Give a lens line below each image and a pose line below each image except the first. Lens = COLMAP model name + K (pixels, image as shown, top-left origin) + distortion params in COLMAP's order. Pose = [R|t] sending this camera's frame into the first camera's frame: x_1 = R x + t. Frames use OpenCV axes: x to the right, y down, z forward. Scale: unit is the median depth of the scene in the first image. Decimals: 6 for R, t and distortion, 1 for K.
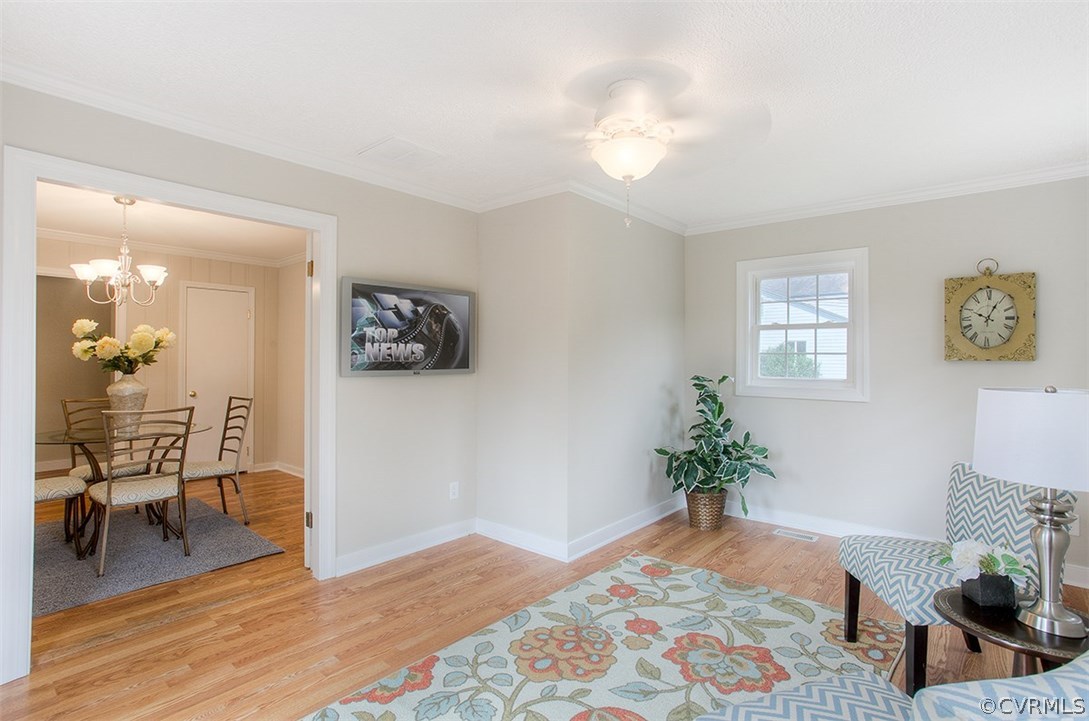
lens RADIAL K [[536.6, 0, 538.4], [0, 536.6, 361.2], [0, 0, 1]] dist [-0.007362, 0.000448]
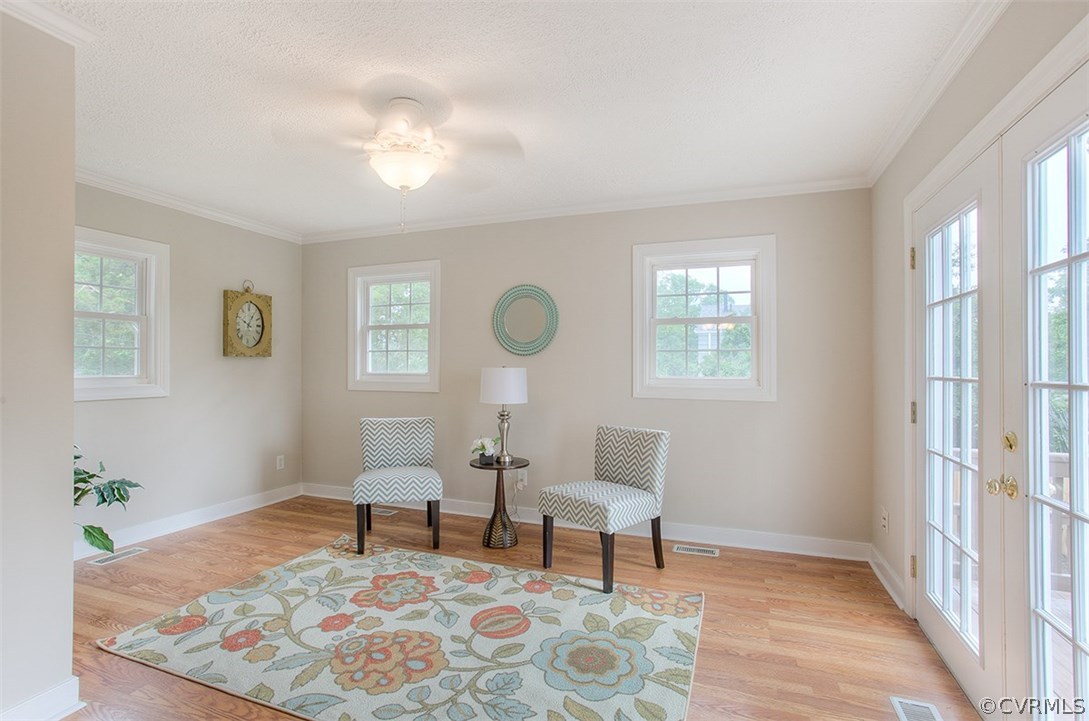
lens RADIAL K [[536.6, 0, 538.4], [0, 536.6, 361.2], [0, 0, 1]] dist [-0.007362, 0.000448]
pose [[-0.338008, 0.000983, 0.941143, -0.828530], [0.004025, 0.999992, 0.000401, 0.016246], [-0.941135, 0.003924, -0.338009, 0.950486]]
